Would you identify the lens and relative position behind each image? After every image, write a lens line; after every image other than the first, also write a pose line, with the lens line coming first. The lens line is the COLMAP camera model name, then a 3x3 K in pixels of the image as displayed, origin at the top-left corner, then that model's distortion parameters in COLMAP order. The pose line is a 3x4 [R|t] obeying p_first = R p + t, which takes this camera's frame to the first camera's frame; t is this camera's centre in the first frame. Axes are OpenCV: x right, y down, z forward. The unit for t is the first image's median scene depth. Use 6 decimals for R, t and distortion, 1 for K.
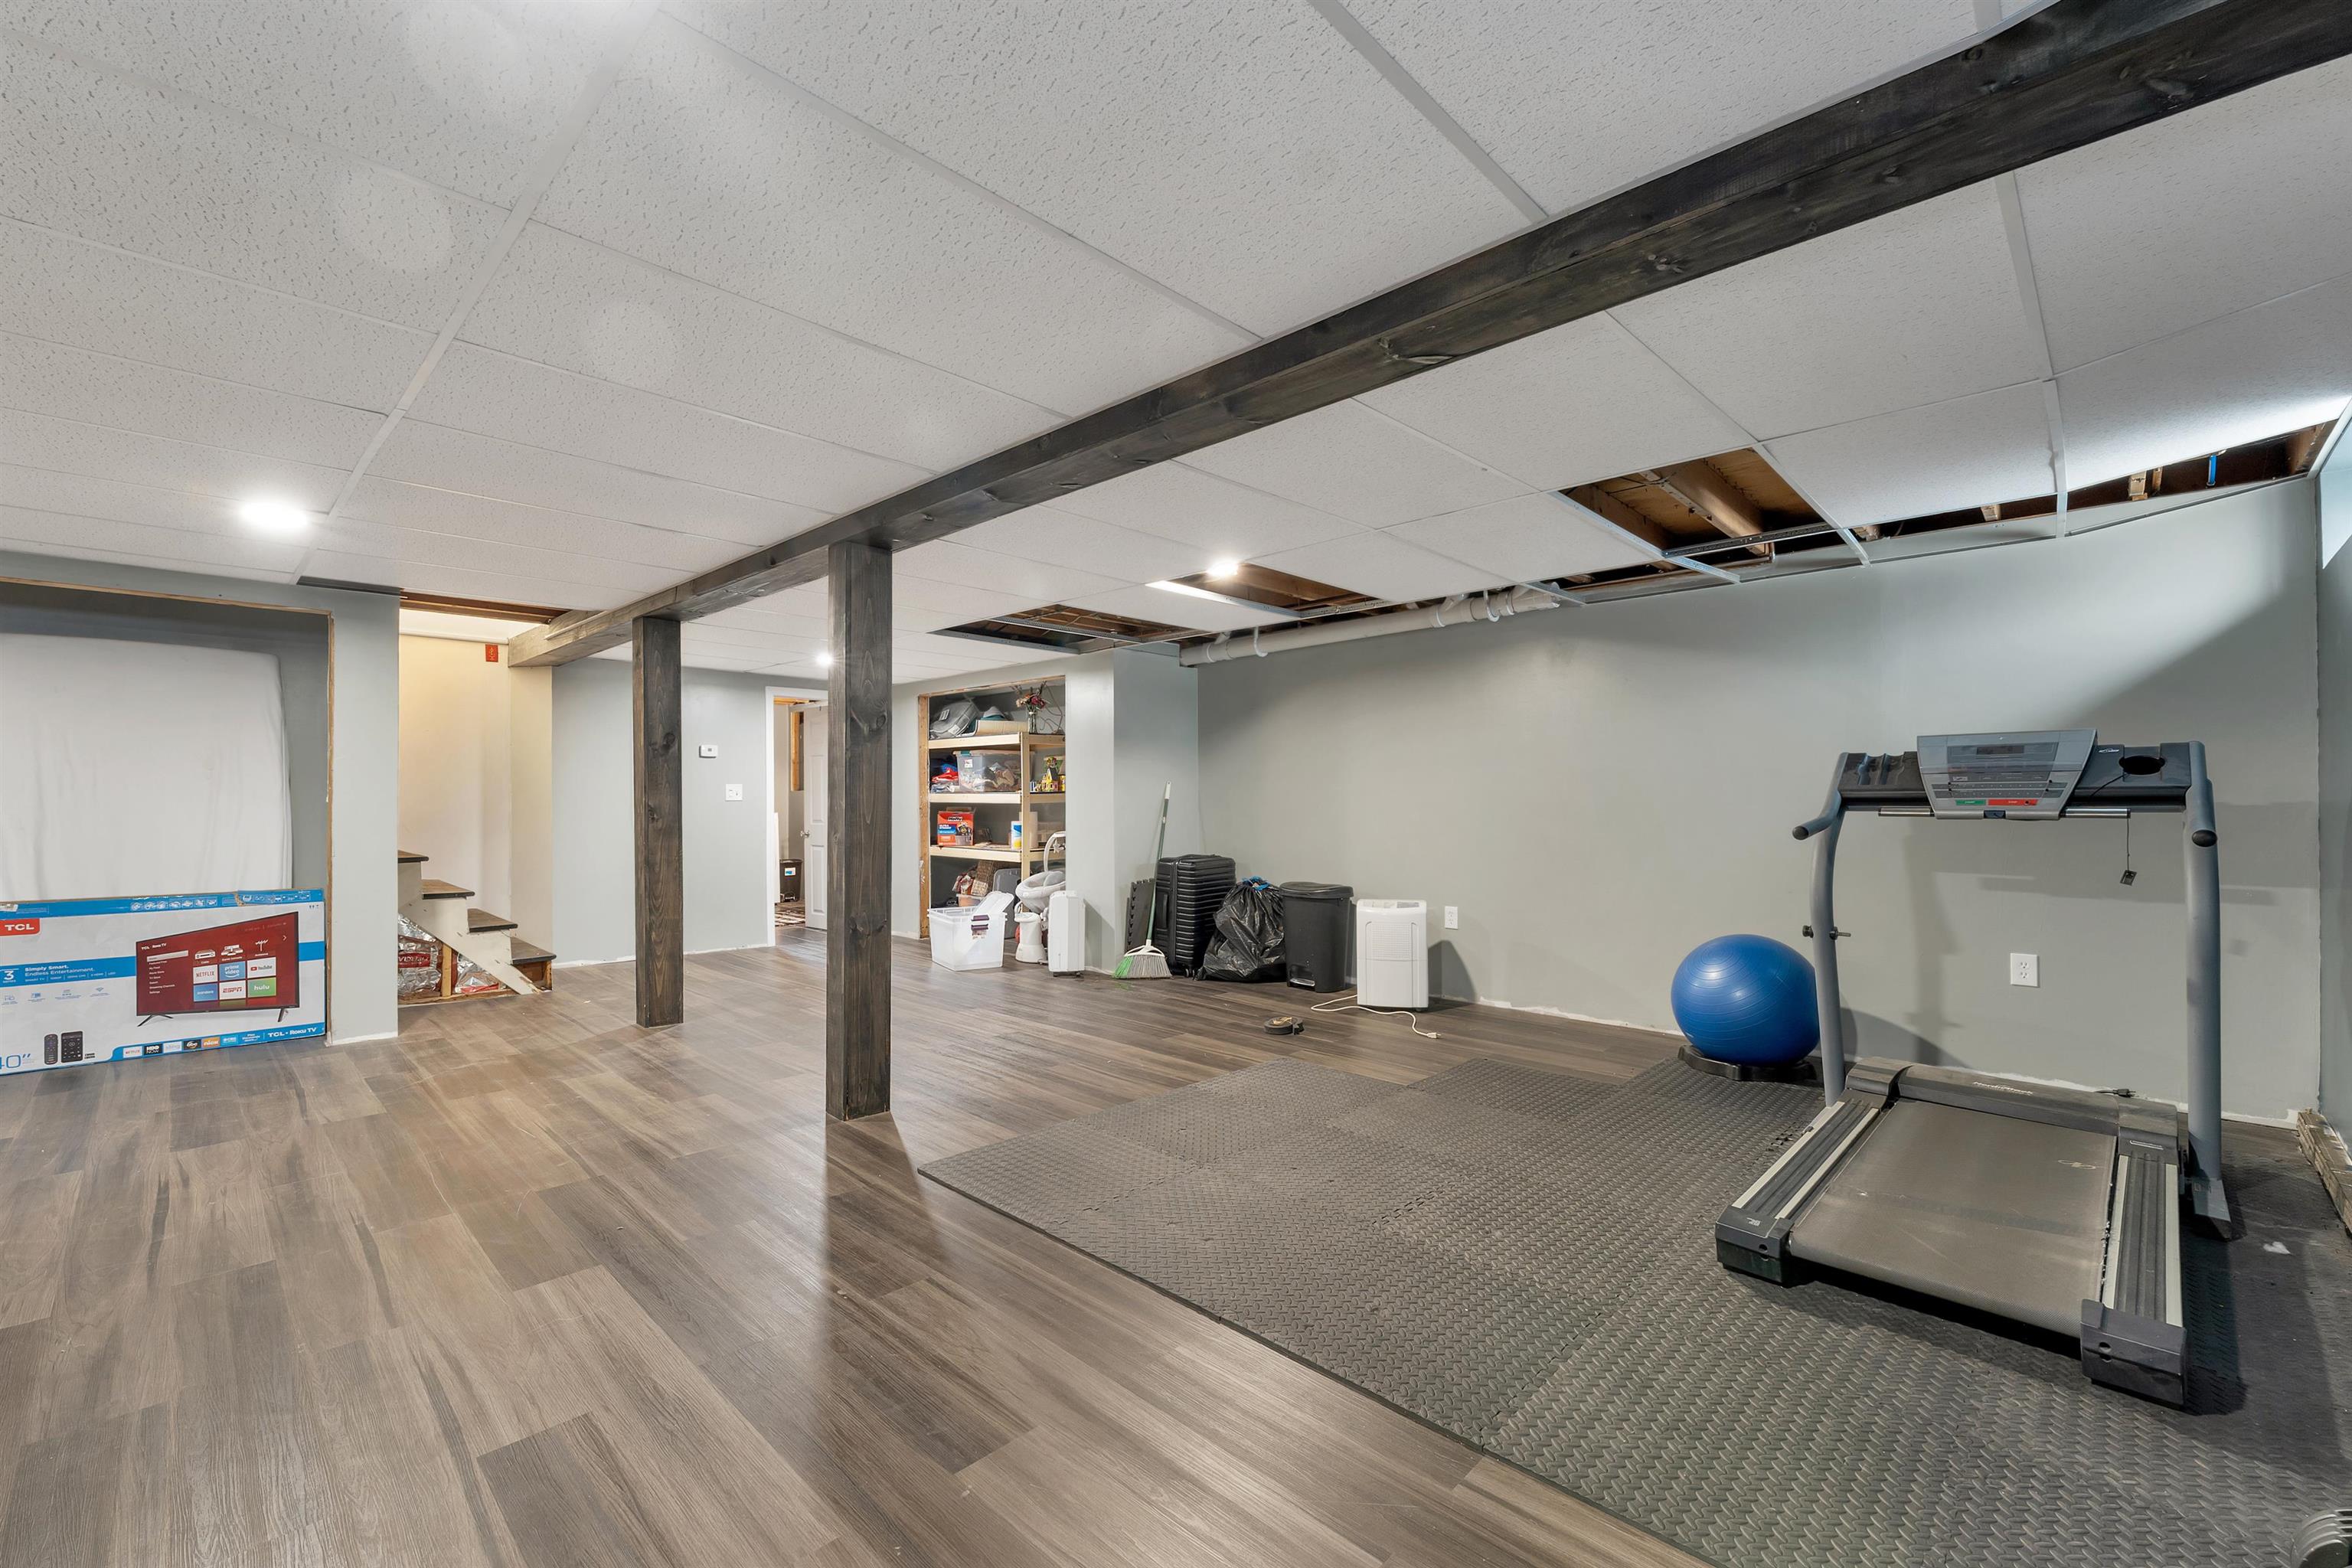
lens RADIAL K [[986.8, 0, 1174.0], [0, 986.8, 795.2], [0, 0, 1]] dist [0.001484, 0.000136]
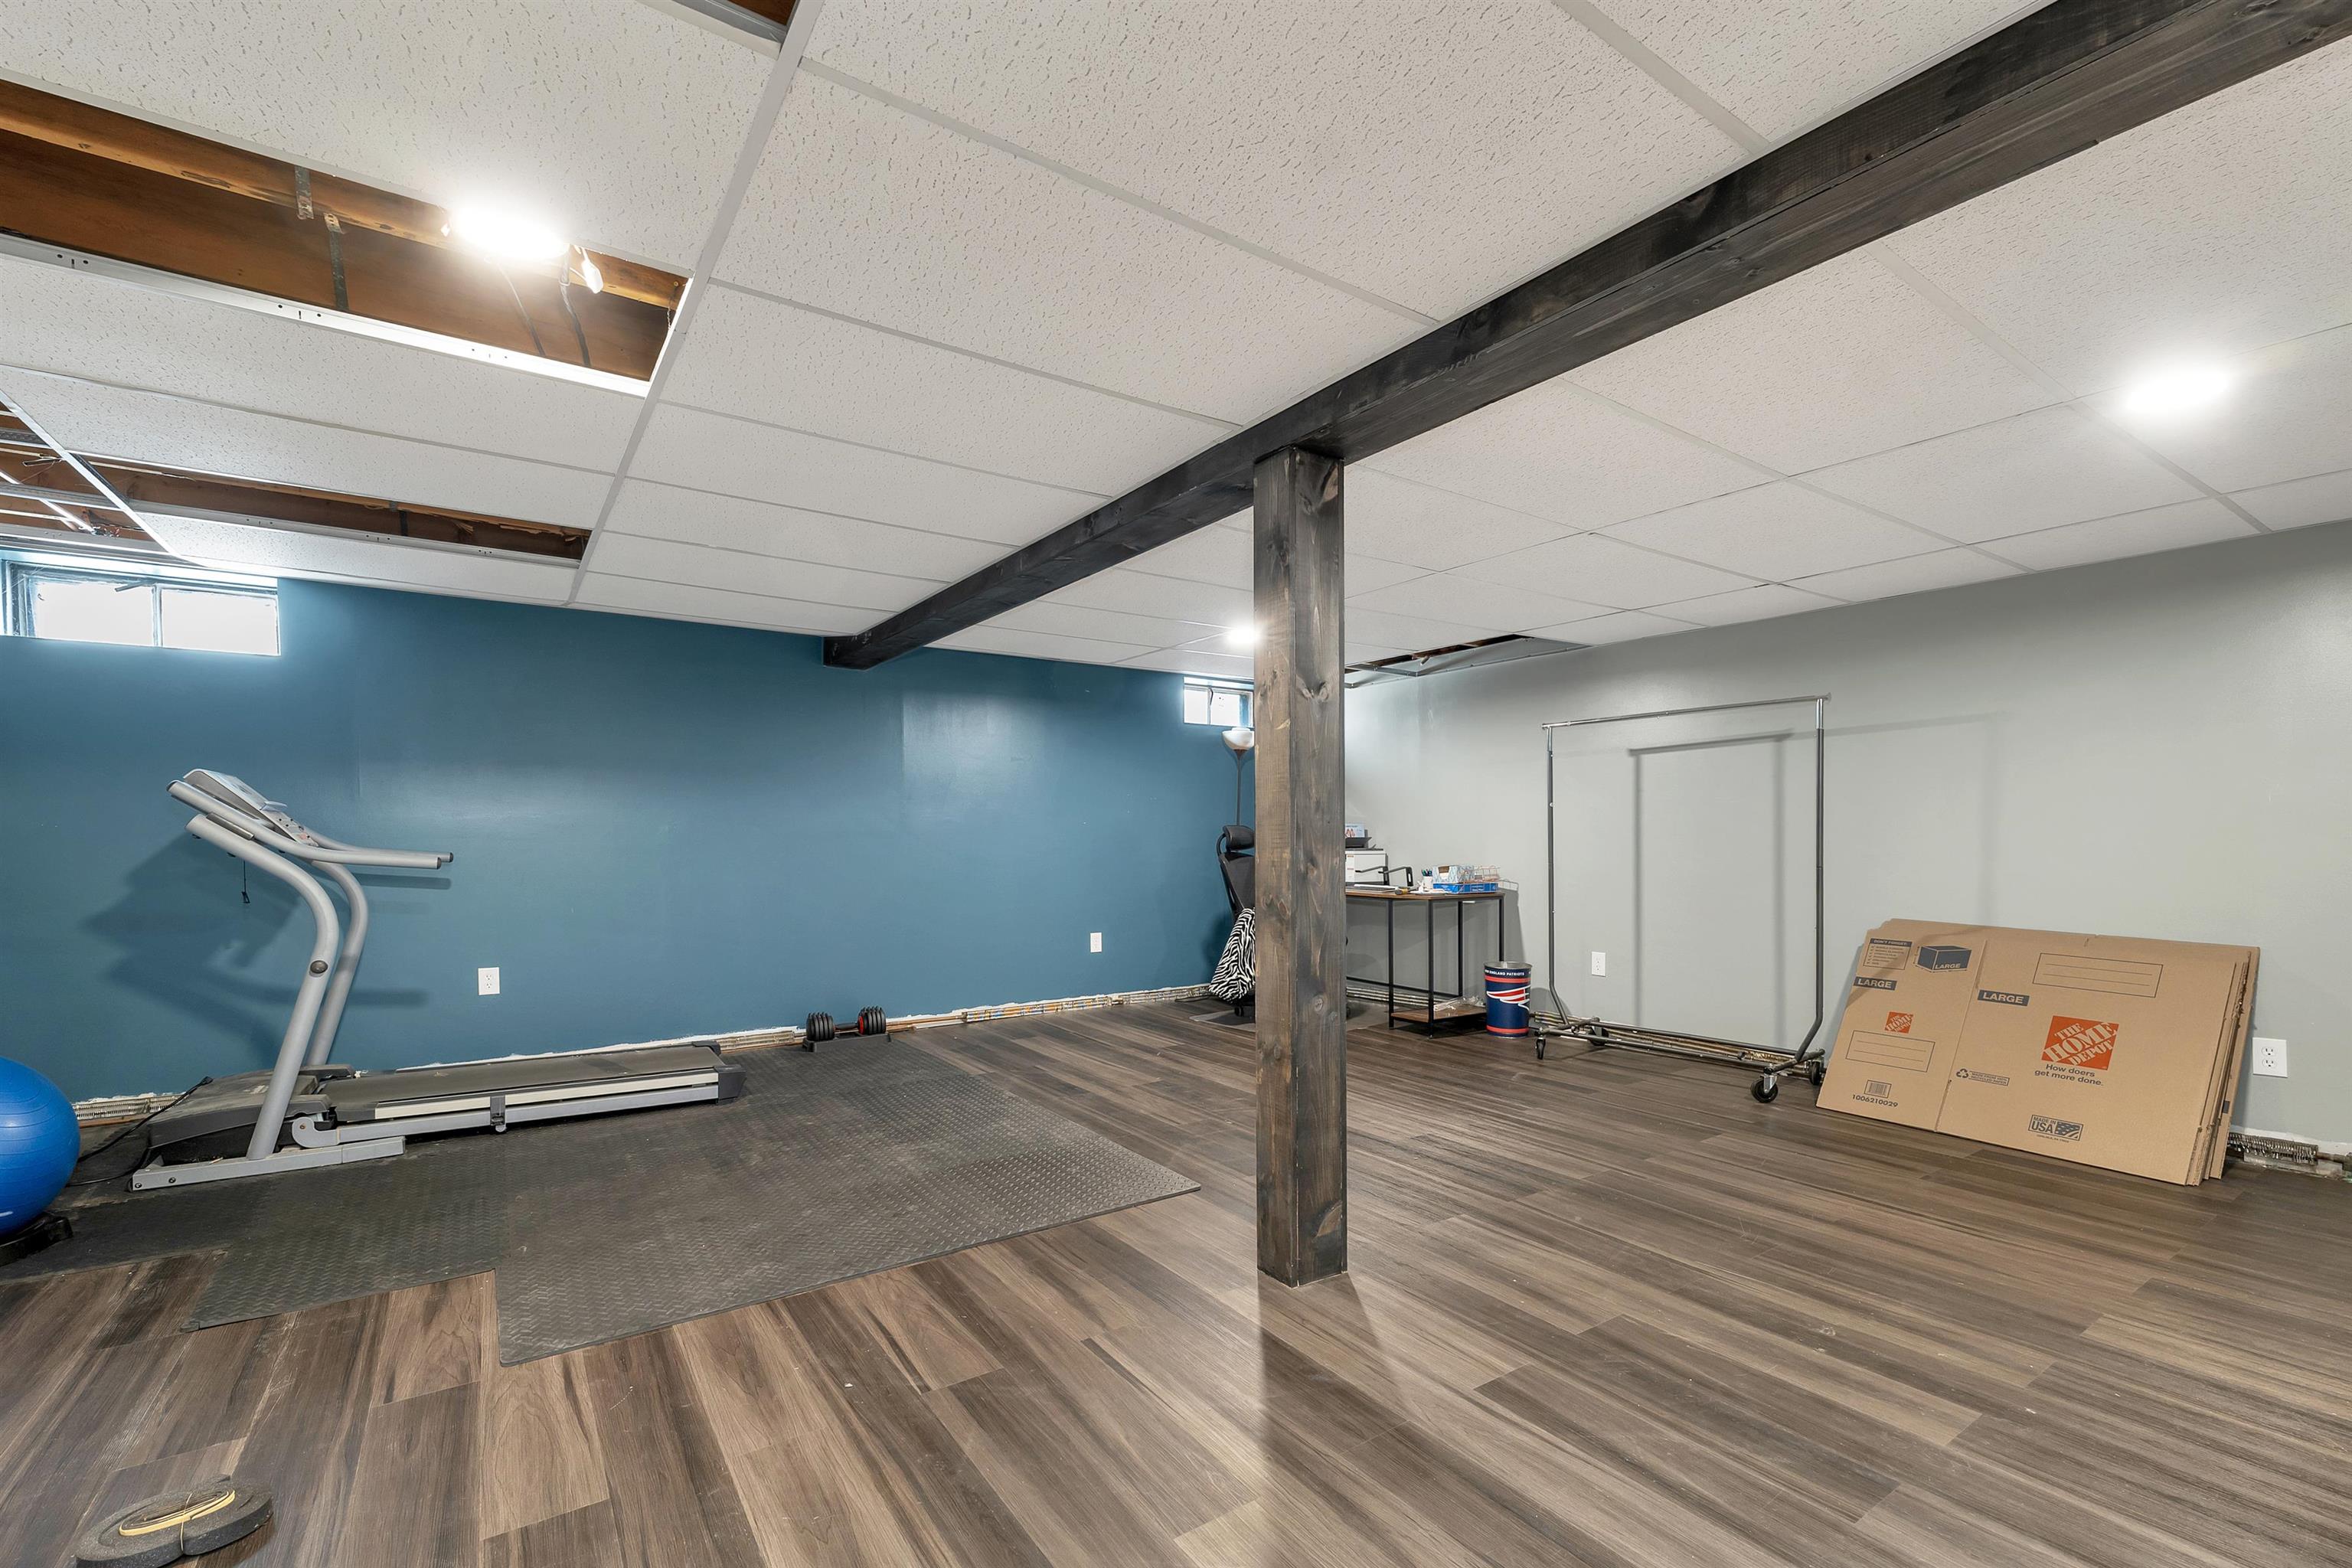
lens RADIAL K [[1004.5, 0, 1166.3], [0, 1004.5, 853.8], [0, 0, 1]] dist [0.001730, 0.000106]
pose [[-0.978946, 0.002510, 0.204102, -0.356463], [0.005267, 0.999902, 0.012967, 0.012439], [-0.204050, 0.013769, -0.978864, 1.644384]]
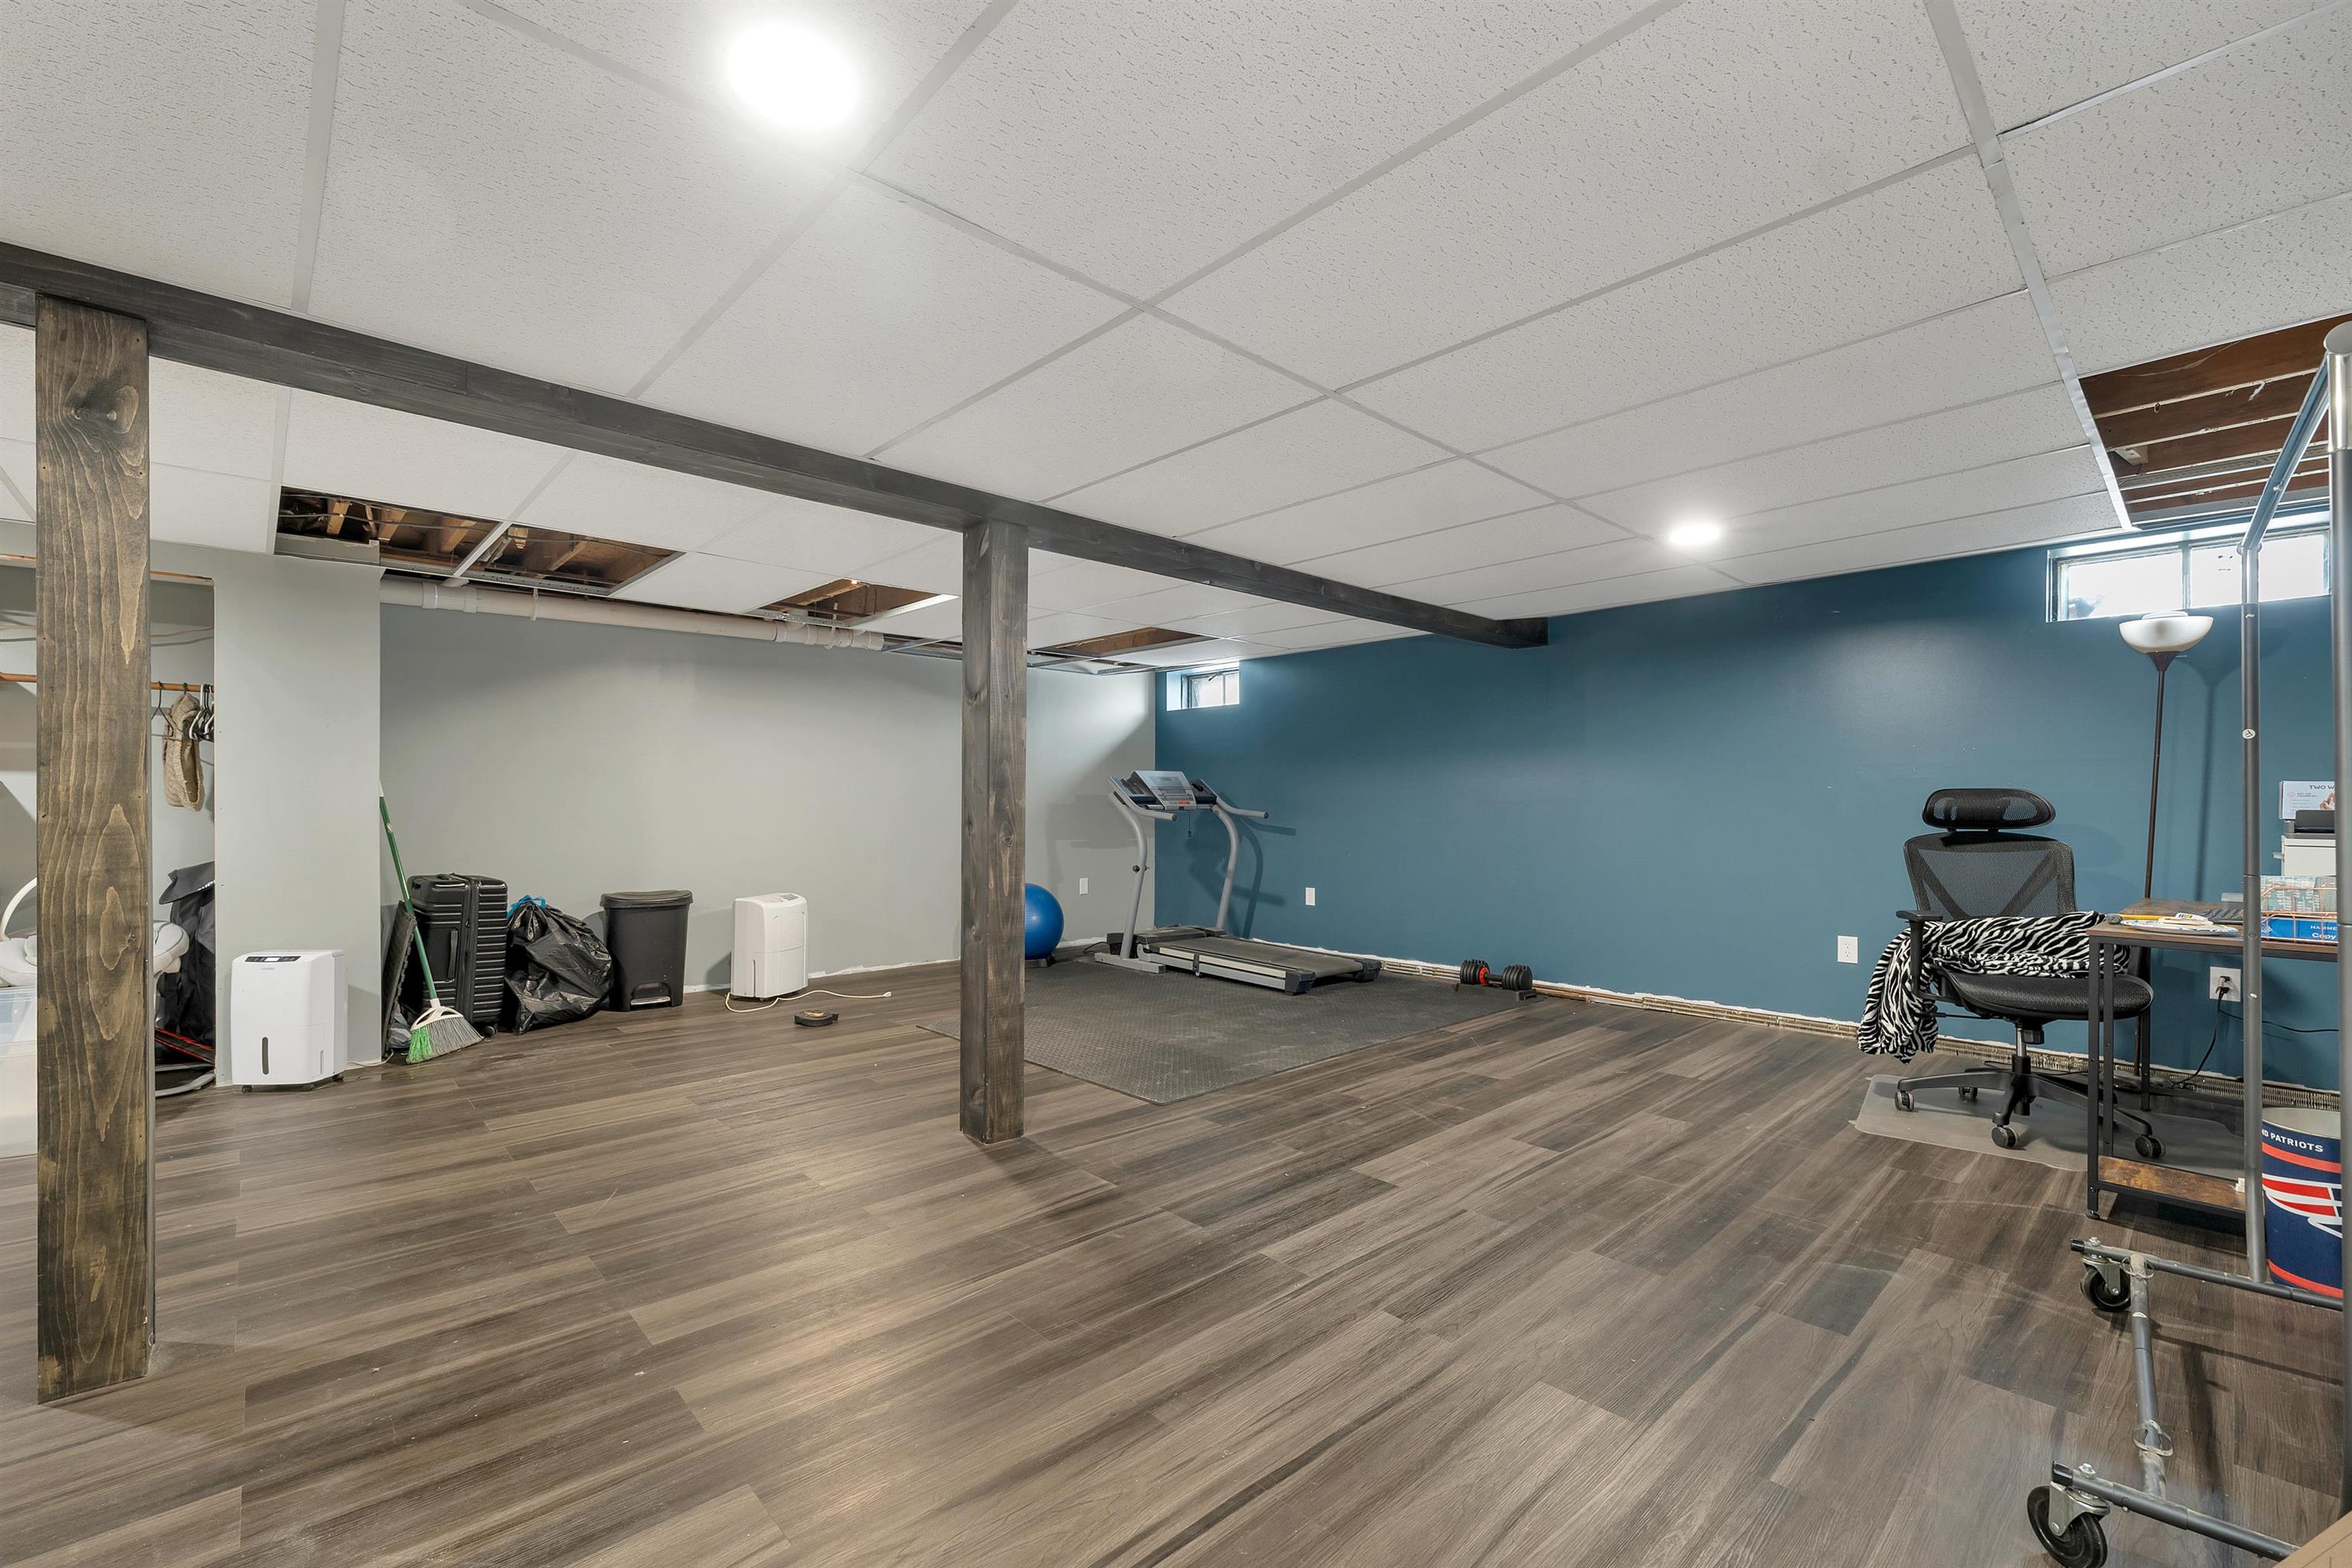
lens RADIAL K [[986.8, 0, 1174.0], [0, 986.8, 795.2], [0, 0, 1]] dist [0.001484, 0.000136]
pose [[0.044837, 0.009503, 0.998949, -1.189728], [-0.006433, 0.999937, -0.009224, 0.008743], [-0.998974, -0.006013, 0.044895, 0.753740]]
